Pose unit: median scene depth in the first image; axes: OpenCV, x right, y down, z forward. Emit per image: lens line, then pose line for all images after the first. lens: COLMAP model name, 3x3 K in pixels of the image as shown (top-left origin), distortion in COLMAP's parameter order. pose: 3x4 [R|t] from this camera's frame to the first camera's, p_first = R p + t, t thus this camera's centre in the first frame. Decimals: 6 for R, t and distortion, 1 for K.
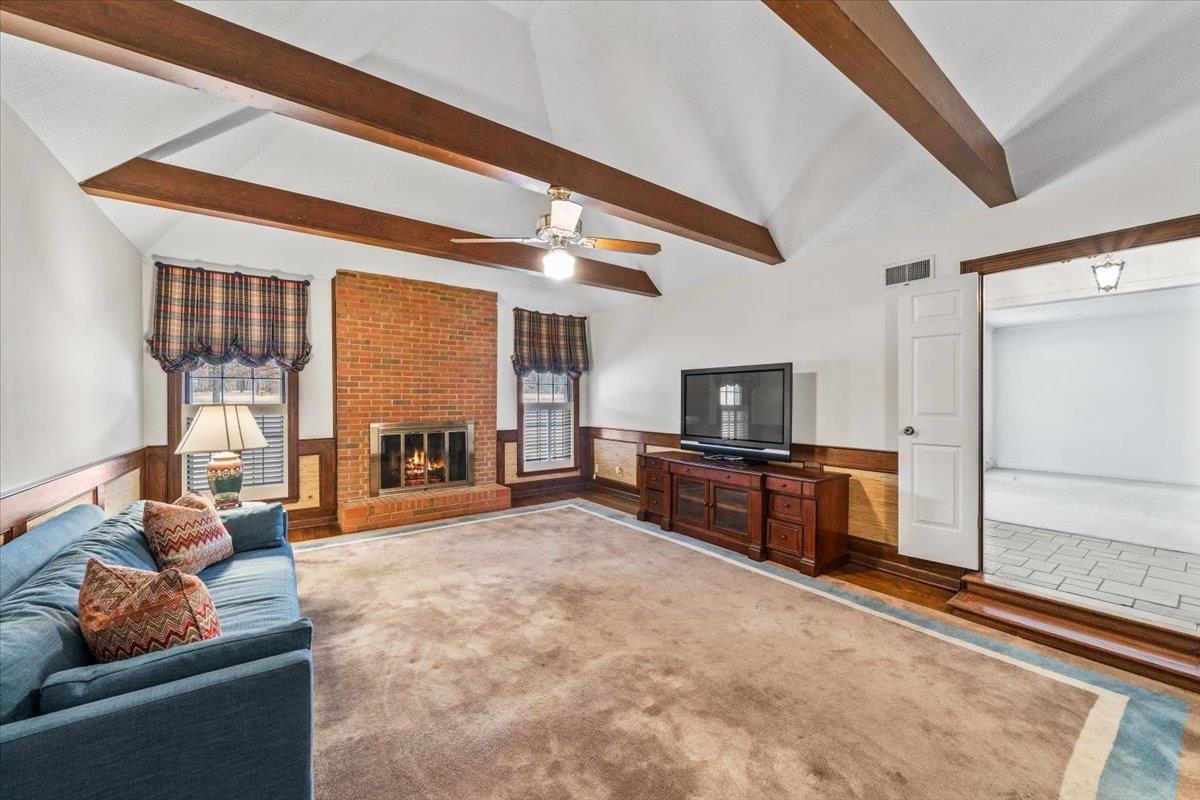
lens RADIAL K [[451.5, 0, 605.2], [0, 451.5, 395.0], [0, 0, 1]] dist [-0.002587, -0.000234]
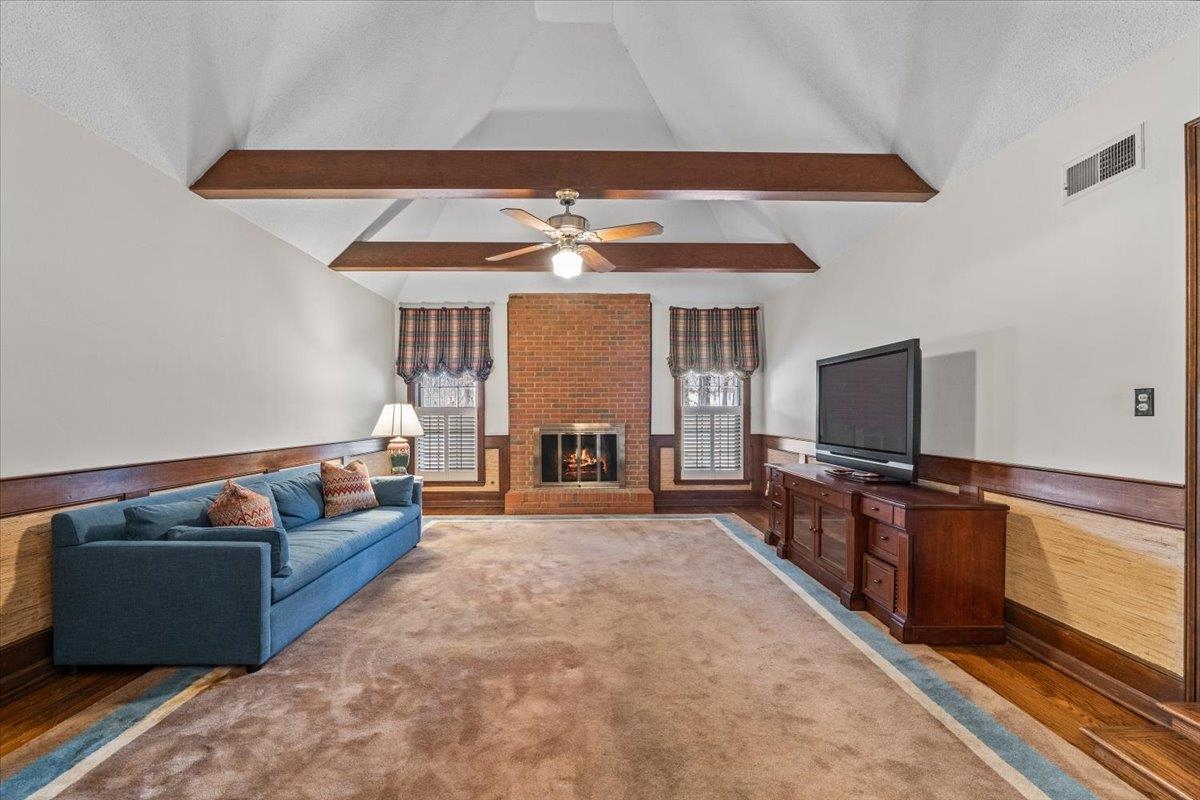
lens RADIAL K [[496.5, 0, 595.9], [0, 496.5, 405.9], [0, 0, 1]] dist [0.000783, -0.000067]
pose [[0.811058, -0.008814, -0.584899, 0.377631], [0.007620, 0.999961, -0.004502, 0.026365], [0.584916, -0.000806, 0.811093, 0.070424]]
